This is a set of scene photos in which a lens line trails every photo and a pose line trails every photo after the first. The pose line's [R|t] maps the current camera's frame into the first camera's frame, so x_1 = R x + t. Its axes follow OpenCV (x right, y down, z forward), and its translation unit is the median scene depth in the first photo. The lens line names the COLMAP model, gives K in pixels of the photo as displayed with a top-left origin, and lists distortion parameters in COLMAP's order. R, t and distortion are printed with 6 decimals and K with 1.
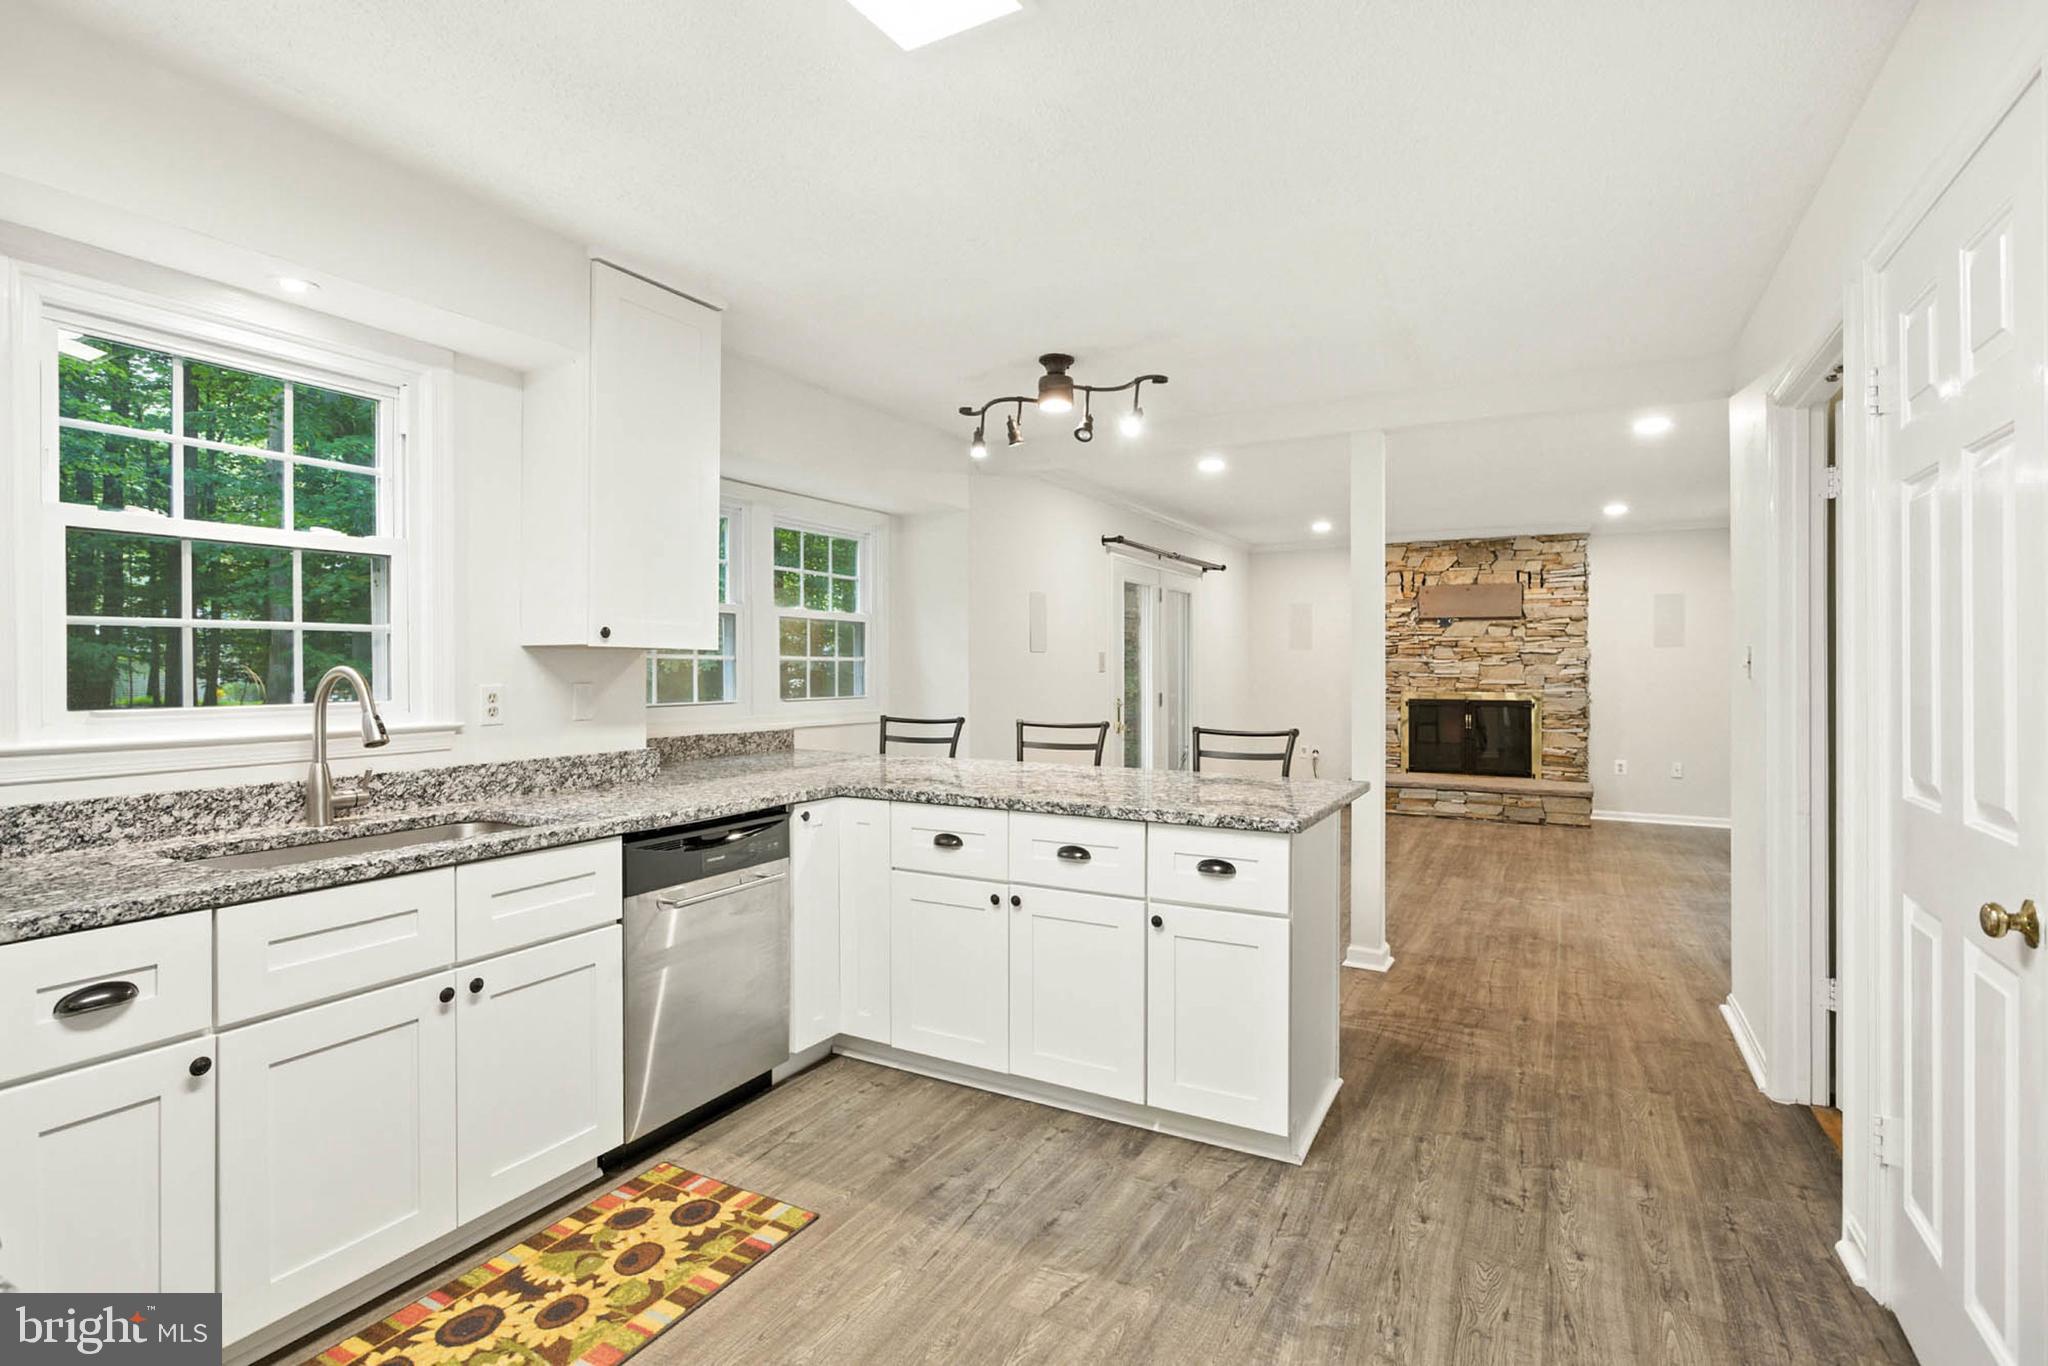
lens RADIAL K [[996.6, 0, 1016.5], [0, 996.6, 671.0], [0, 0, 1]] dist [-0.002646, 0.000293]
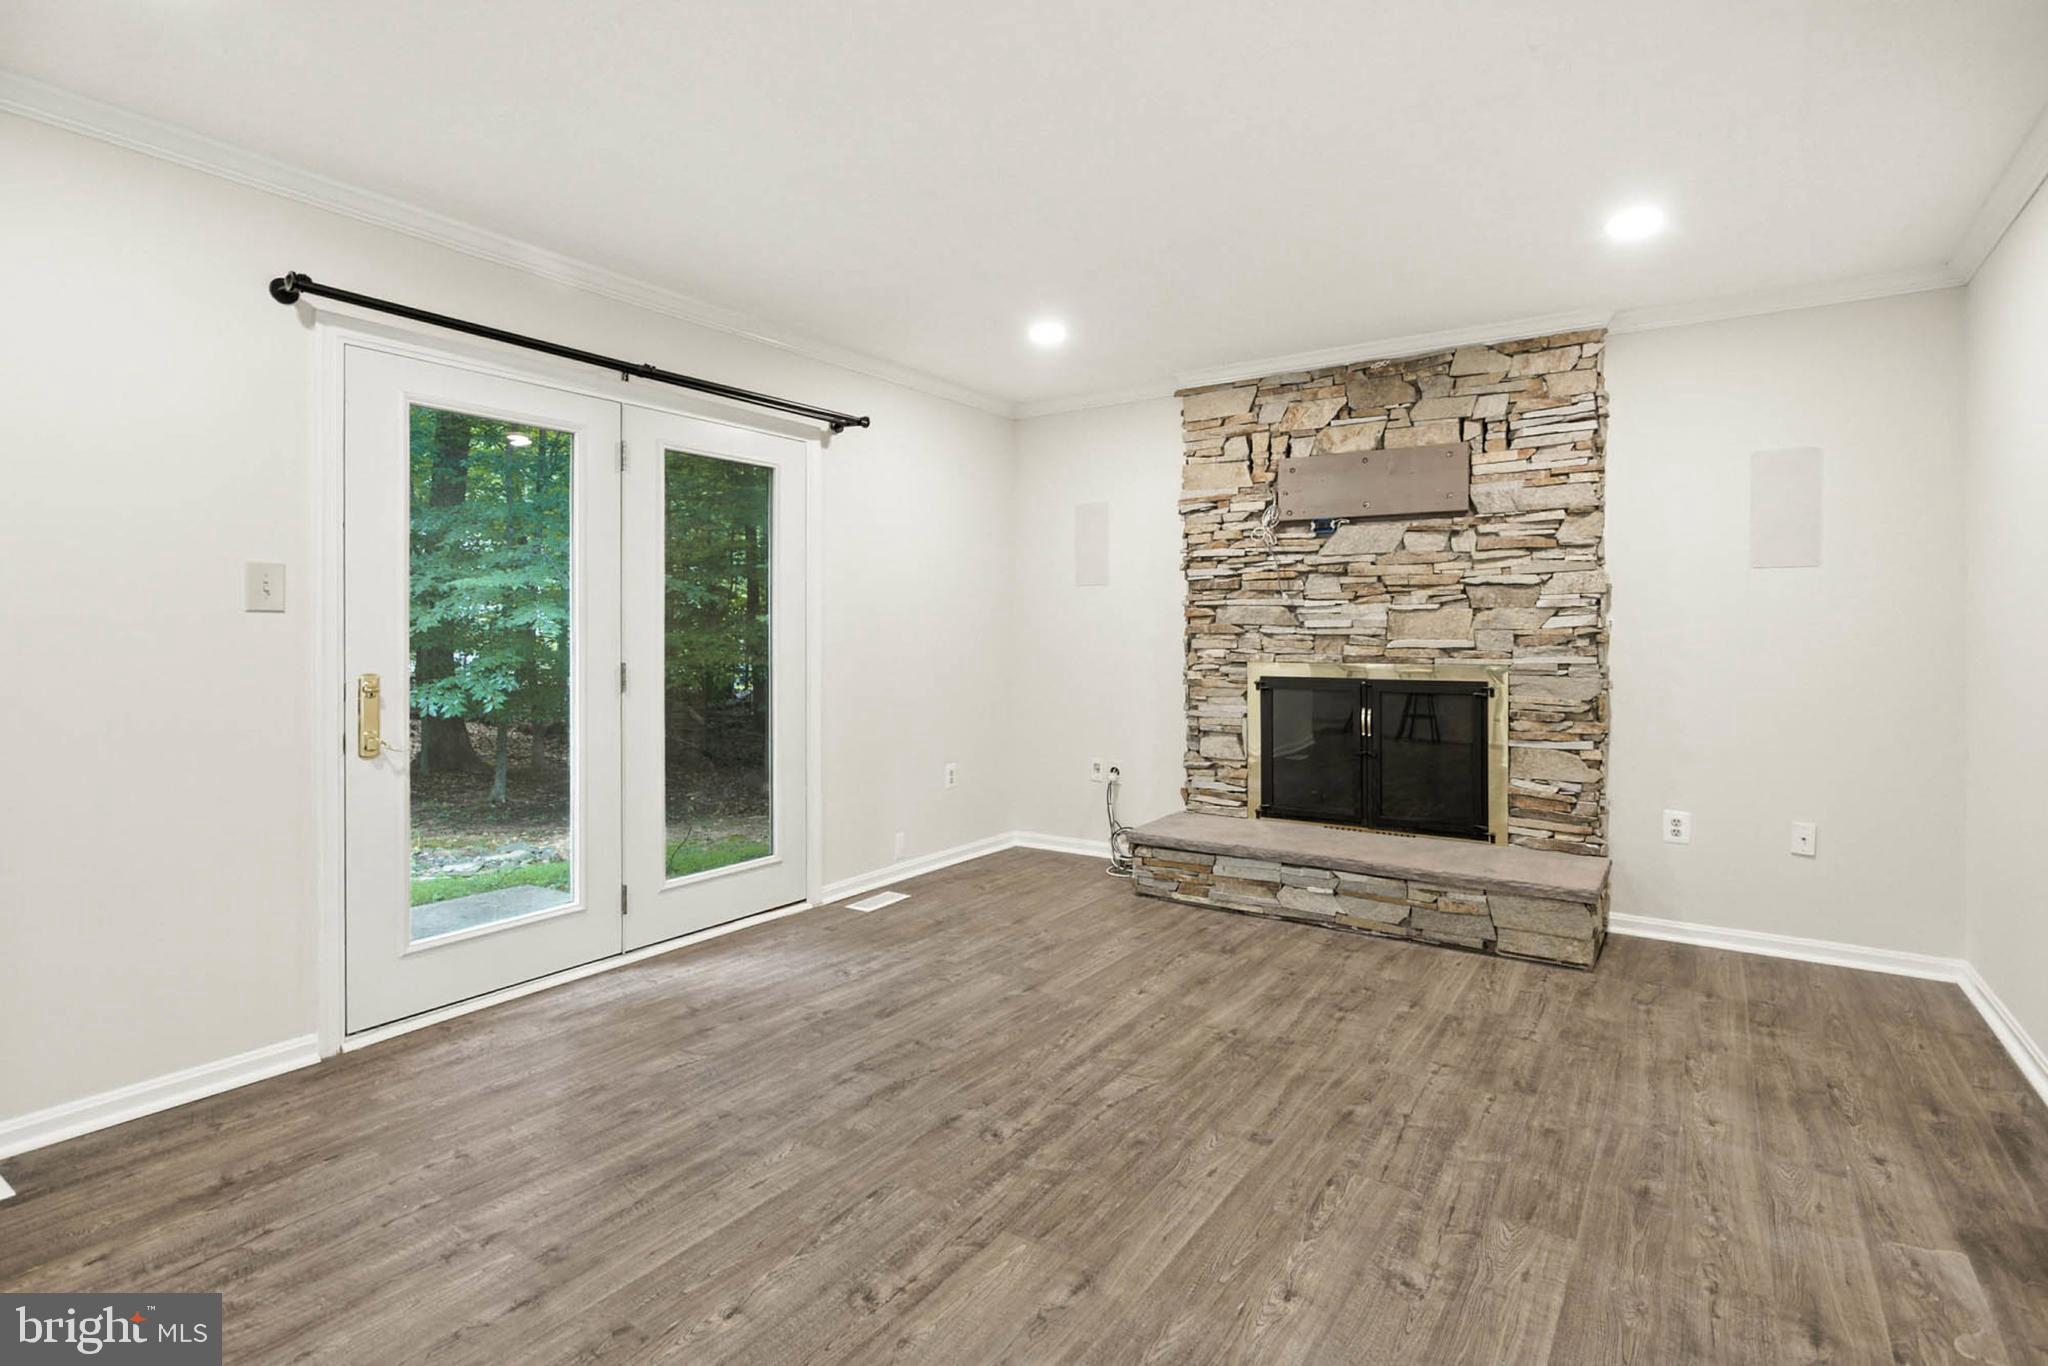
lens RADIAL K [[1016.8, 0, 1018.5], [0, 1016.8, 634.2], [0, 0, 1]] dist [-0.004993, -0.000241]
pose [[0.995092, 0.001200, -0.098942, 0.346205], [-0.001790, 0.999981, -0.005877, 0.009895], [0.098933, 0.006025, 0.995076, 0.494836]]
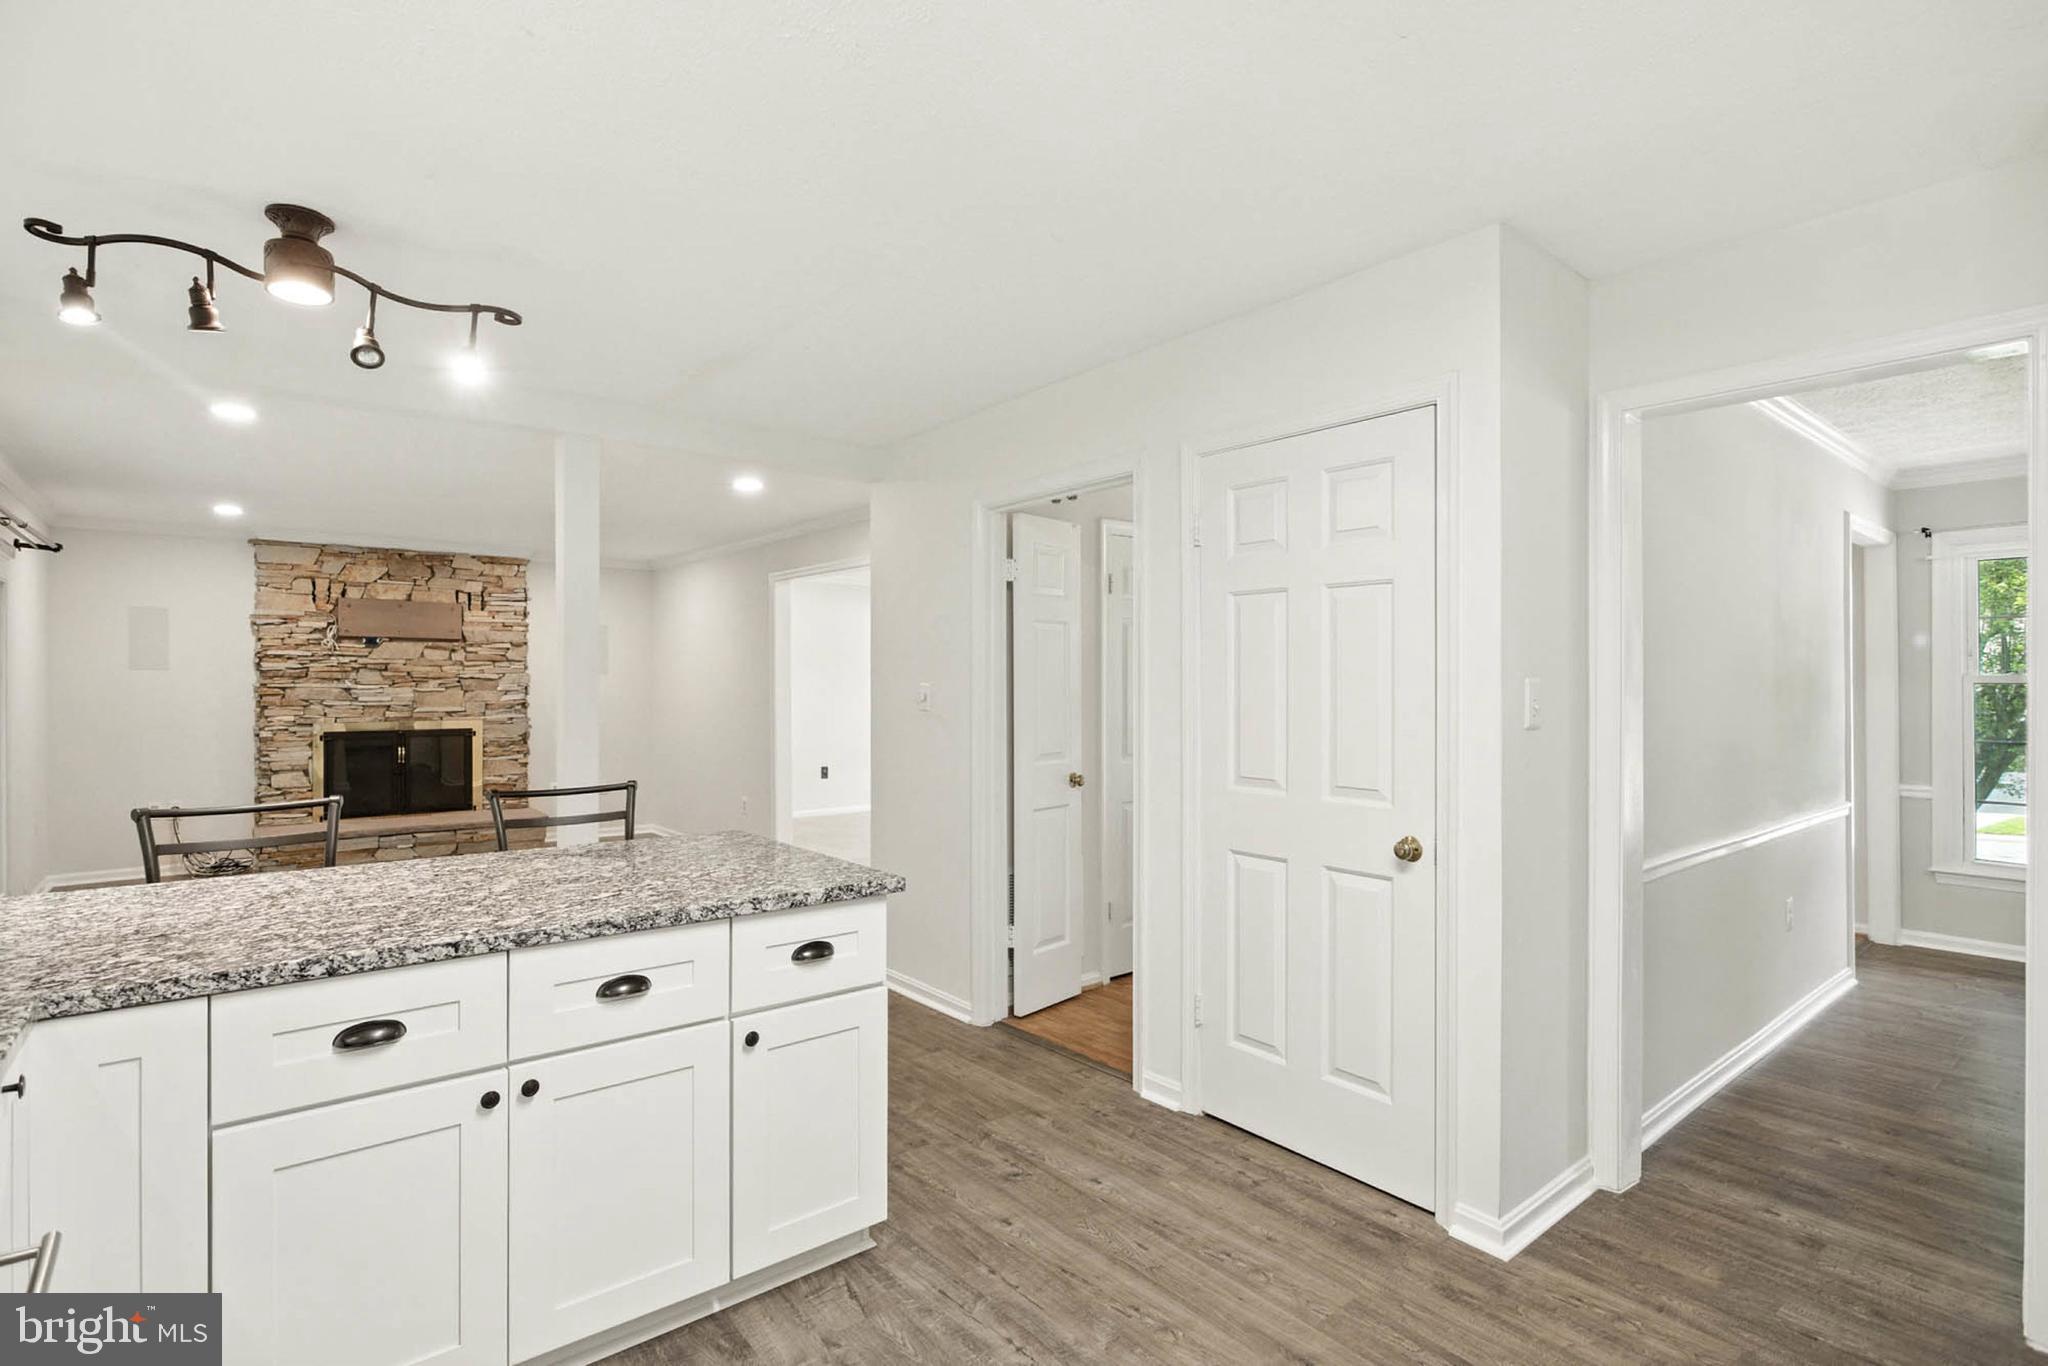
lens RADIAL K [[989.5, 0, 1028.4], [0, 989.5, 678.8], [0, 0, 1]] dist [-0.004588, -0.000054]
pose [[0.373932, 0.004565, 0.927445, -0.162220], [0.004232, 0.999969, -0.006628, -0.009344], [-0.927446, 0.006403, 0.373902, 0.159366]]
